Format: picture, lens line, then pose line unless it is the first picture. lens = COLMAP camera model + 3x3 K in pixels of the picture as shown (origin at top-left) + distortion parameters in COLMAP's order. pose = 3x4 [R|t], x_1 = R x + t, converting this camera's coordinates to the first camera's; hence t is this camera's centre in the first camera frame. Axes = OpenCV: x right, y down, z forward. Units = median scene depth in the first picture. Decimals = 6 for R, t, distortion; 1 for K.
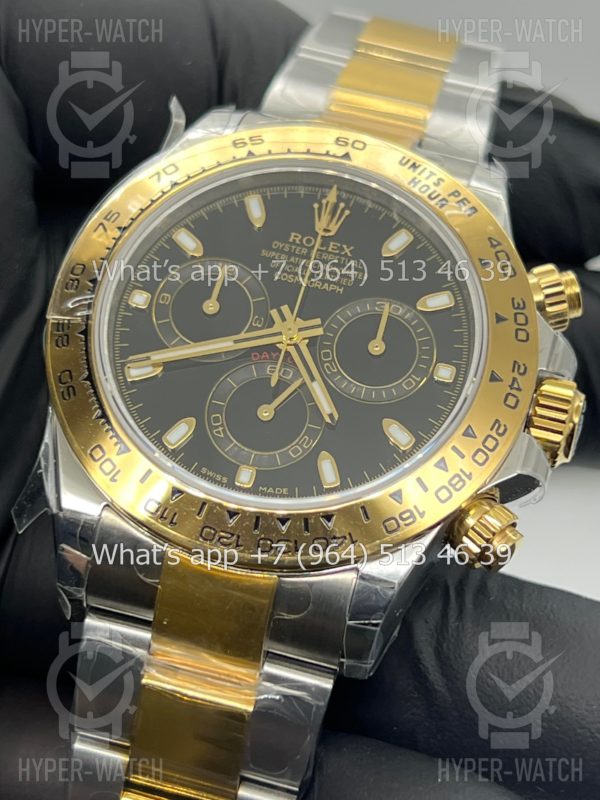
lens RADIAL K [[1883.4, 0, 303.6], [0, 1883.4, 399.6], [0, 0, 1]] dist [0.177442, 0.000000]
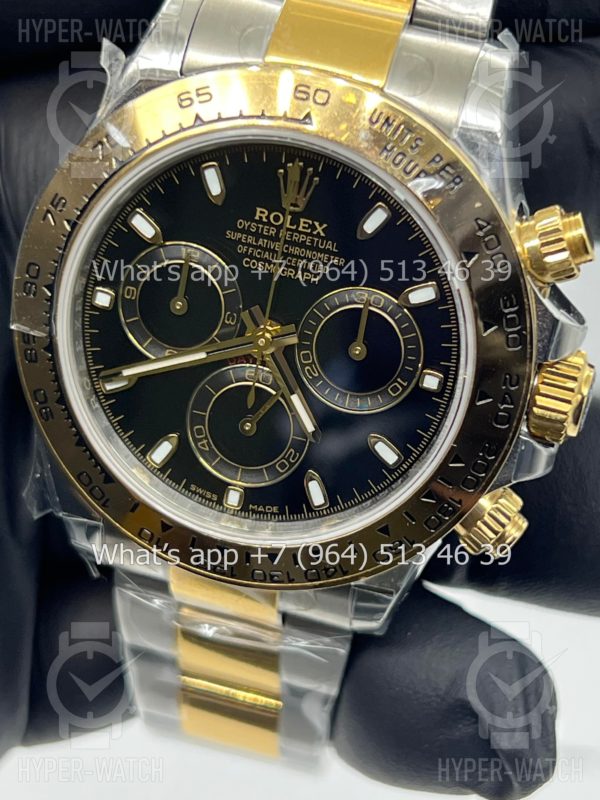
lens RADIAL K [[1883.4, 0, 308.0], [0, 1883.4, 405.8], [0, 0, 1]] dist [0.177442, 0.000000]
pose [[0.979776, -0.026207, -0.198376, 0.196447], [0.145704, 0.772942, 0.617520, -0.577931], [0.137150, -0.633936, 0.761128, 0.280688]]
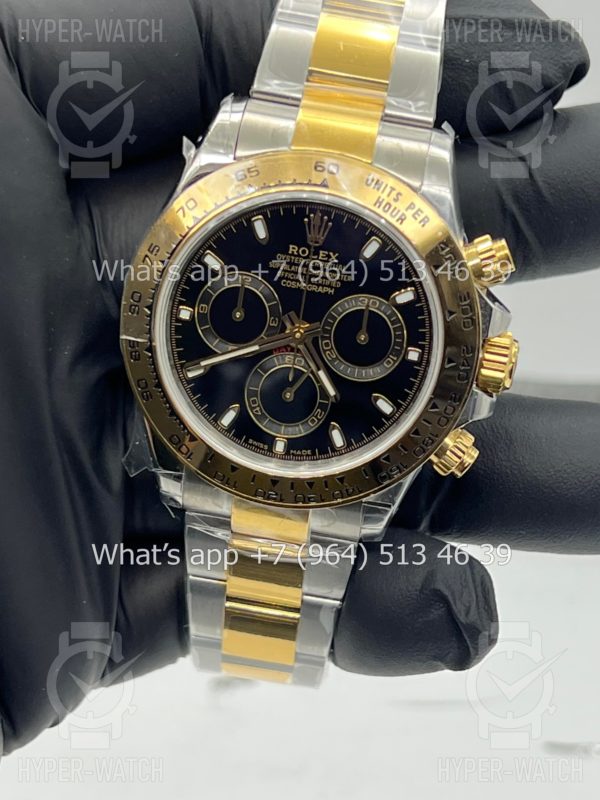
lens RADIAL K [[1883.4, 0, 305.9], [0, 1883.4, 399.3], [0, 0, 1]] dist [0.177442, 0.000000]
pose [[0.992054, -0.095640, -0.081741, 0.105340], [0.125250, 0.812105, 0.569911, -0.775021], [0.011876, -0.575620, 0.817631, -0.142485]]
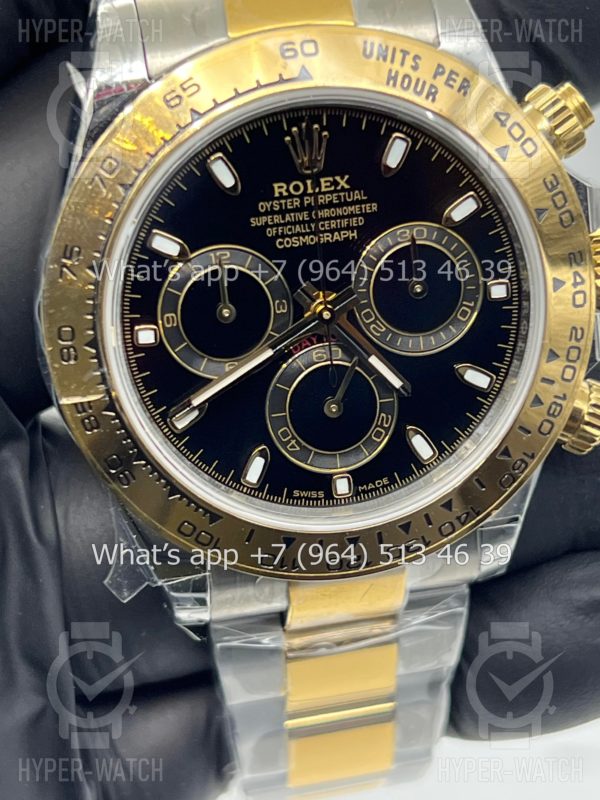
lens RADIAL K [[1883.4, 0, 294.0], [0, 1883.4, 399.1], [0, 0, 1]] dist [0.177442, 0.000000]
pose [[0.912364, -0.397826, 0.096572, -0.121822], [0.257426, 0.740944, 0.620269, -0.557439], [-0.318313, -0.541051, 0.778422, 0.296524]]
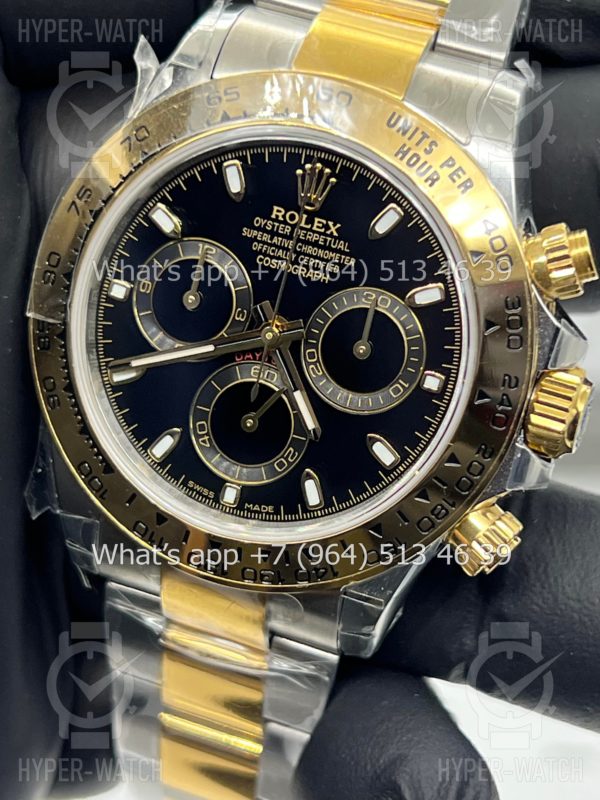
lens RADIAL K [[1883.4, 0, 301.8], [0, 1883.4, 407.0], [0, 0, 1]] dist [0.177442, 0.000000]
pose [[0.978566, 0.006579, -0.205829, 0.202885], [0.093176, 0.877187, 0.471021, -0.448385], [0.183650, -0.480103, 0.857773, 0.174419]]
